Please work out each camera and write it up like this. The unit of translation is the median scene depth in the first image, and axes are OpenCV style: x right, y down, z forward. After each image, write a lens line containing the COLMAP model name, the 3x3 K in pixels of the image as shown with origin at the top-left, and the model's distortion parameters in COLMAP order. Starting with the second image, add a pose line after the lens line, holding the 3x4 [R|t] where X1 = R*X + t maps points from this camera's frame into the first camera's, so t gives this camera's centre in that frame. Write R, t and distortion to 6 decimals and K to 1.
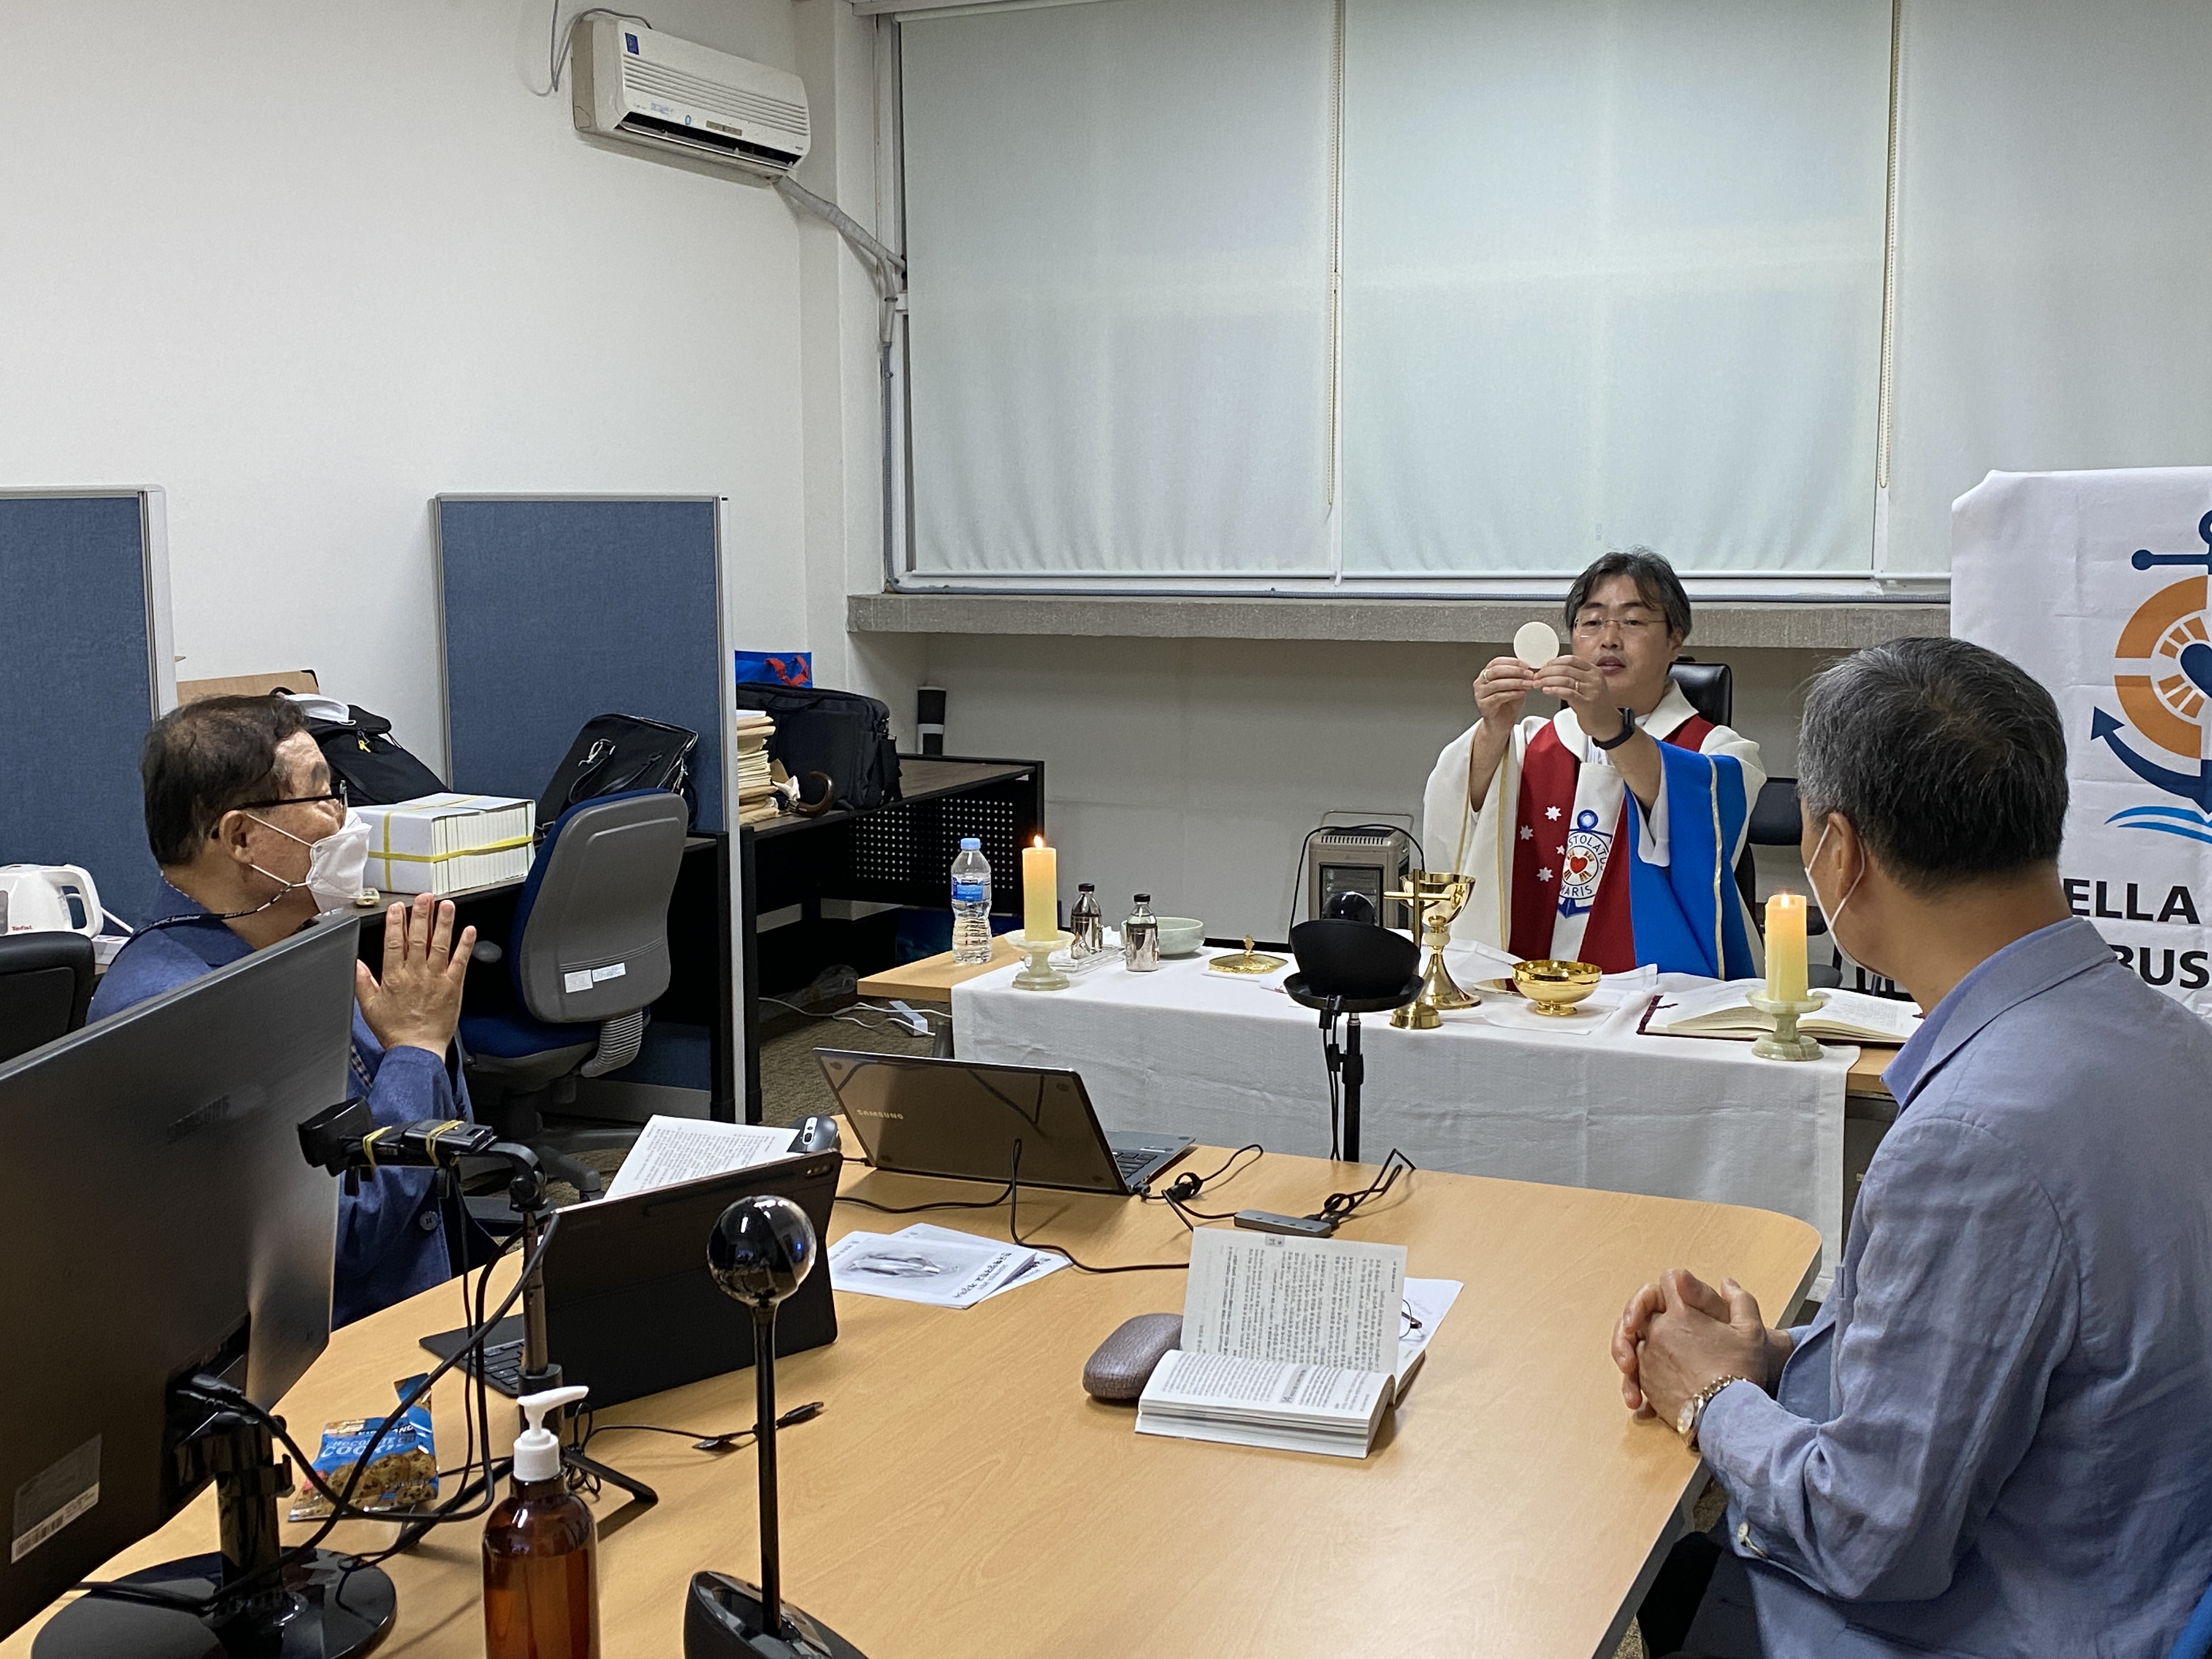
lens RADIAL K [[2416.7, 0, 1173.0], [0, 2416.7, 792.5], [0, 0, 1]] dist [0.237018, -0.772575]
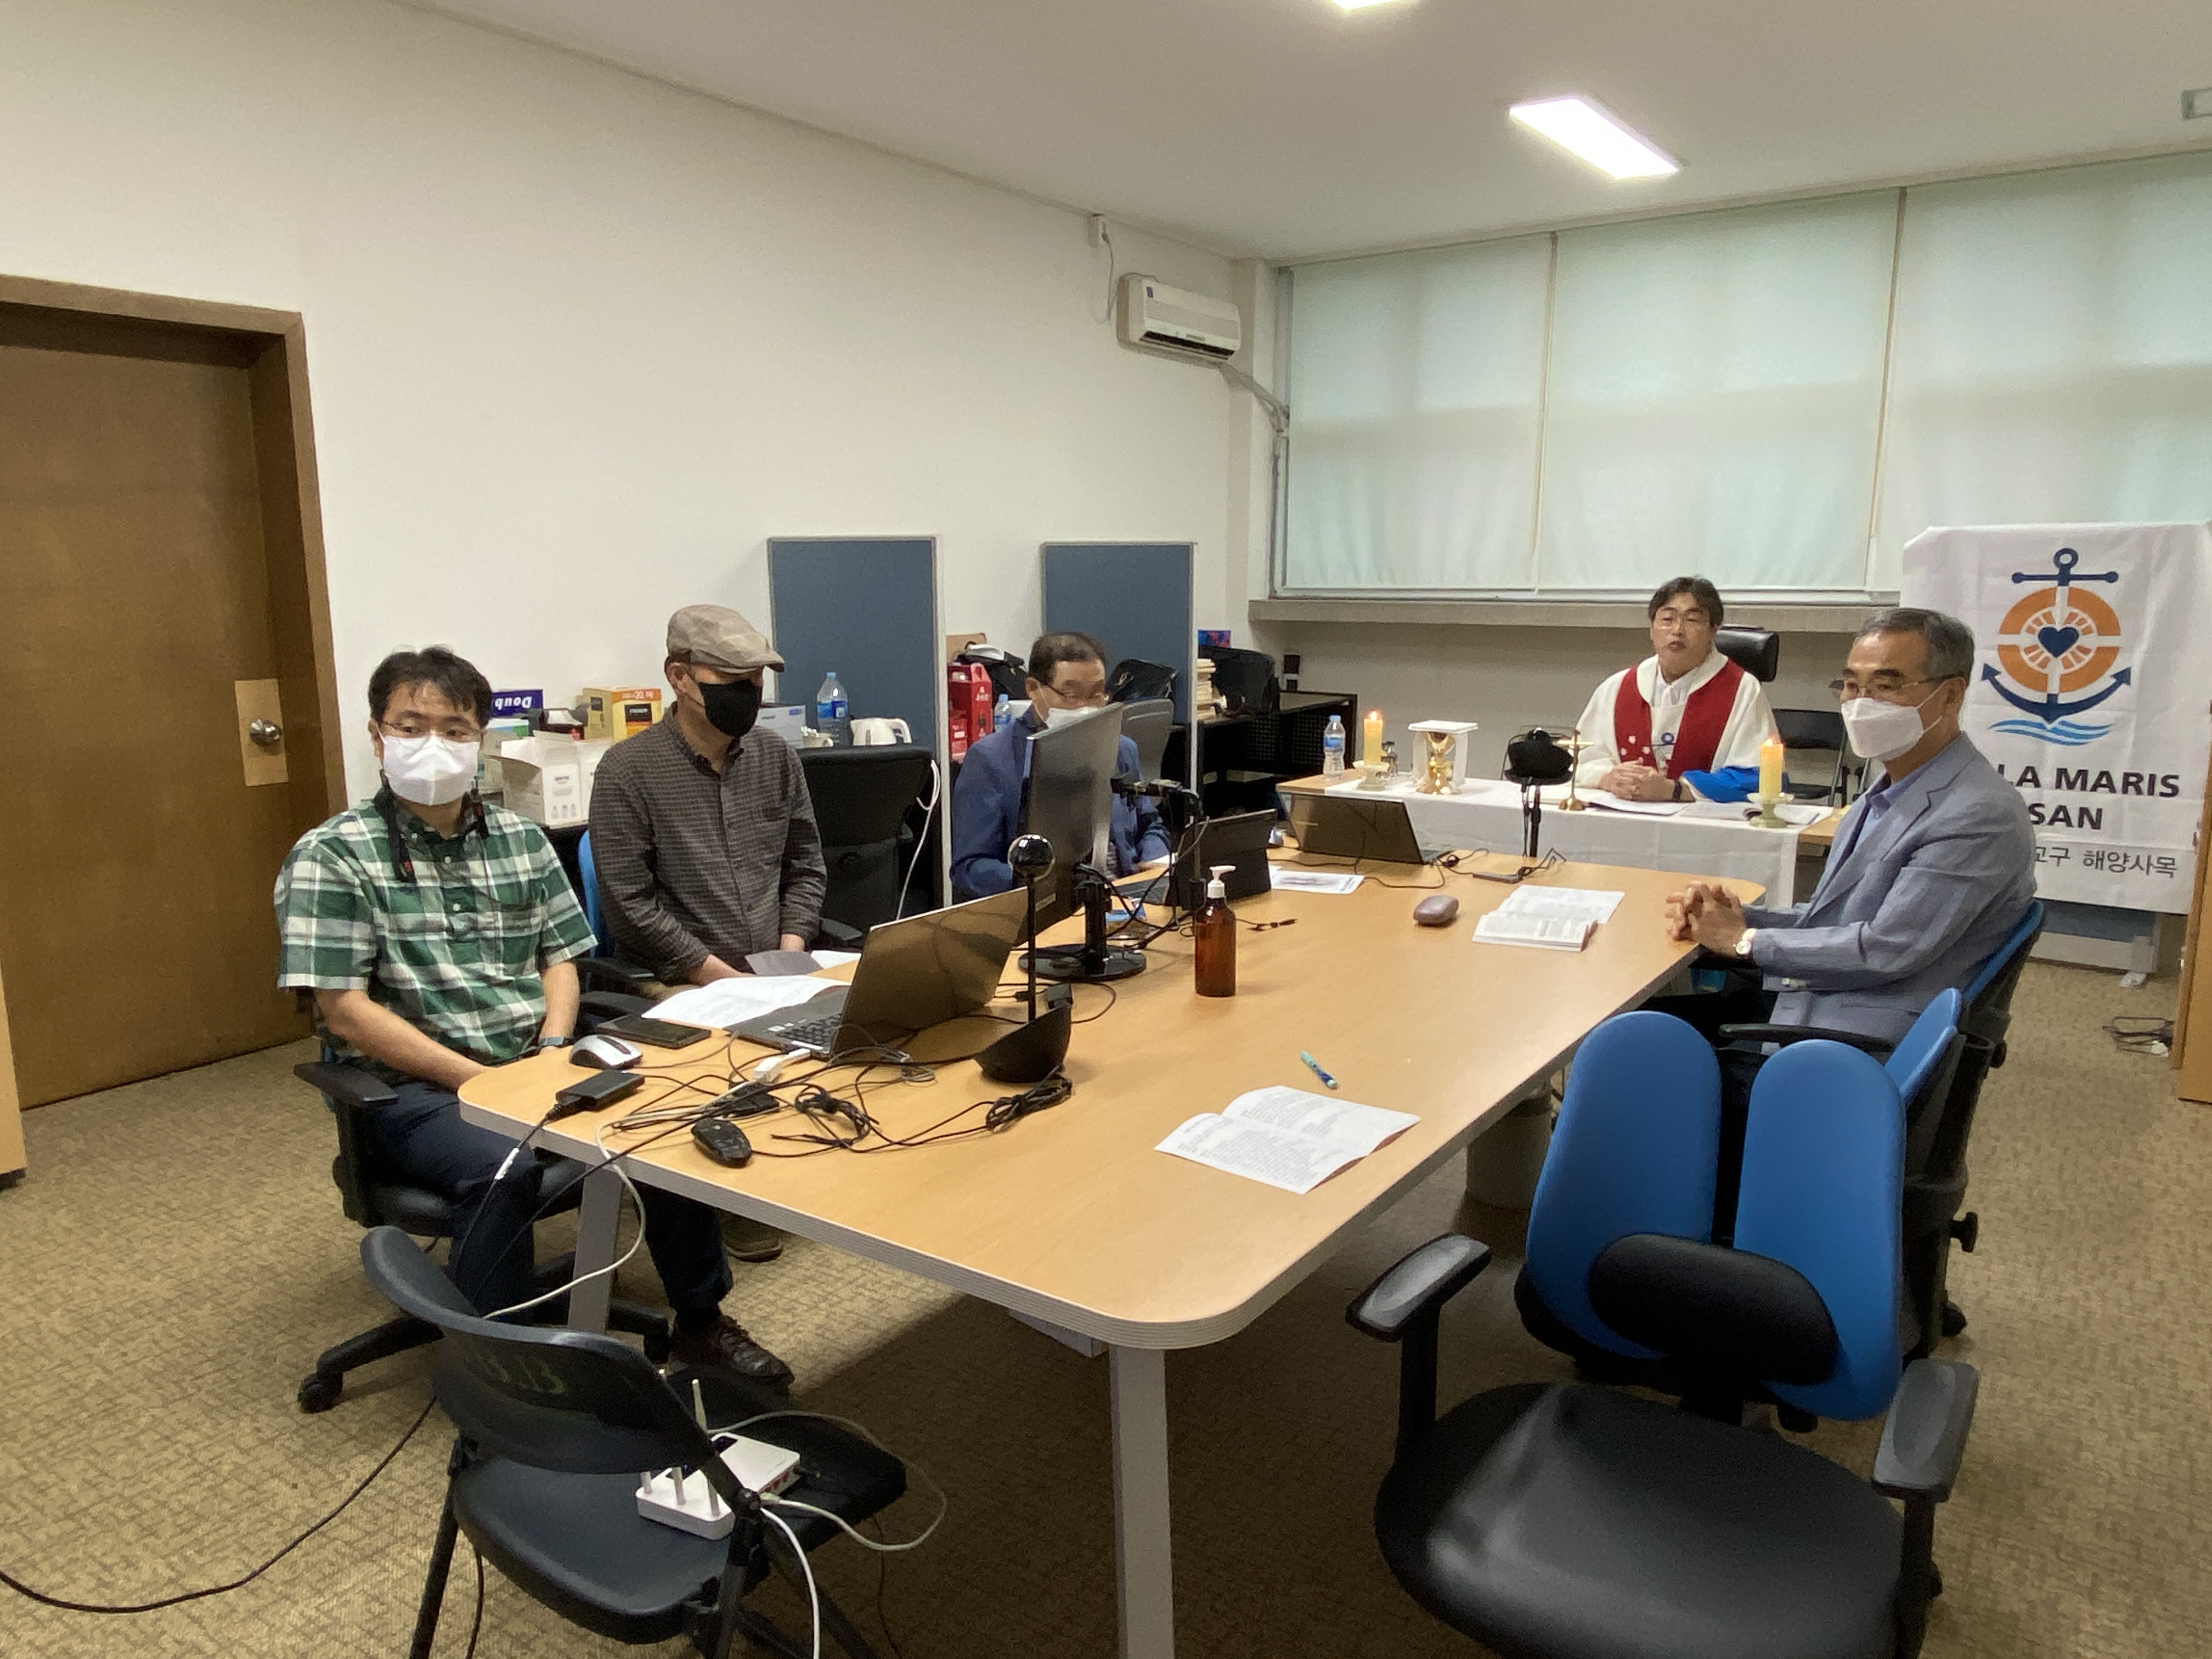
lens RADIAL K [[1519.8, 0, 1106.0], [0, 1519.8, 829.5], [0, 0, 1]] dist [0.094084, -0.134719]
pose [[0.979628, 0.040669, -0.196658, -0.014127], [-0.028746, 0.997593, 0.063109, 0.027700], [0.198751, -0.056171, 0.978439, -0.176630]]
